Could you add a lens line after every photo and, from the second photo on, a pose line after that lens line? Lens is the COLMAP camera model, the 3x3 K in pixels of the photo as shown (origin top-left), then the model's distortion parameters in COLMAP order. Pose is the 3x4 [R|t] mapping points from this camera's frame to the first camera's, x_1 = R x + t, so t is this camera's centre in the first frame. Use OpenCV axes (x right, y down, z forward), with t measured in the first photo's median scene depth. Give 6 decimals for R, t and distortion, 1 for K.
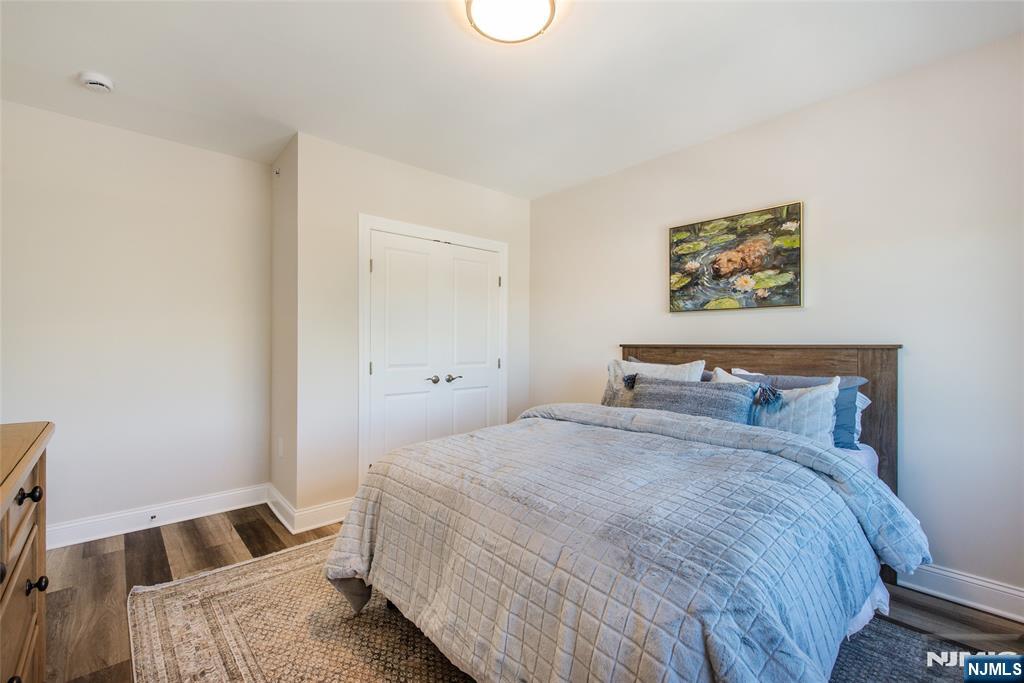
lens RADIAL K [[446.9, 0, 513.4], [0, 446.9, 342.6], [0, 0, 1]] dist [0.001703, 0.000429]
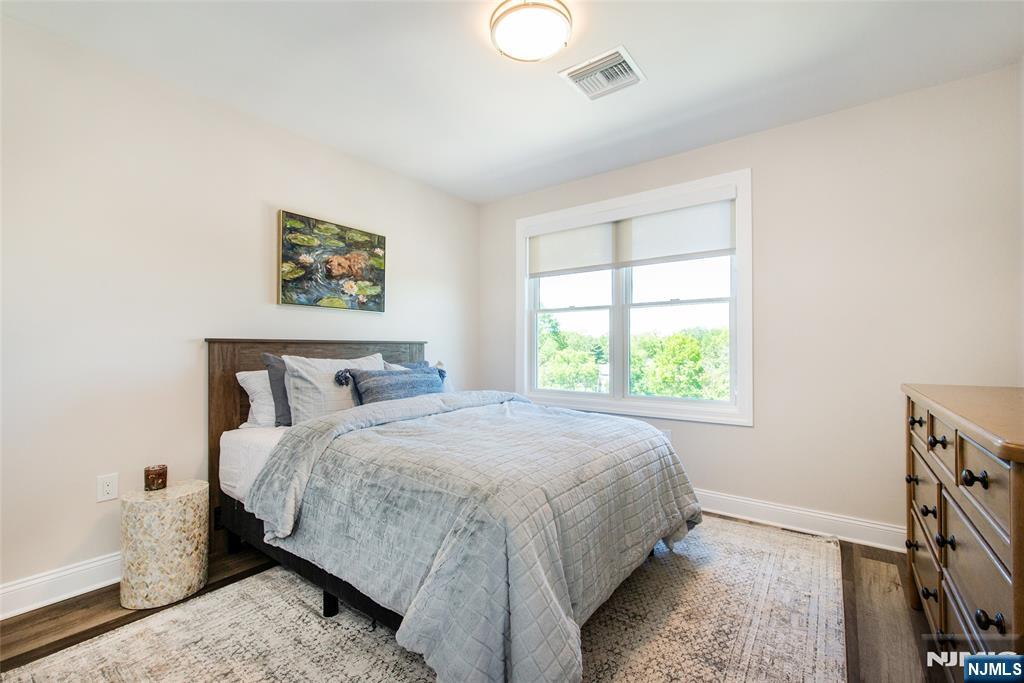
lens RADIAL K [[446.9, 0, 510.1], [0, 446.9, 341.6], [0, 0, 1]] dist [0.001703, 0.000429]
pose [[-0.228636, 0.015213, 0.973393, -0.694381], [0.004308, 0.999884, -0.014615, 0.025838], [-0.973503, 0.000851, -0.228674, 0.843227]]
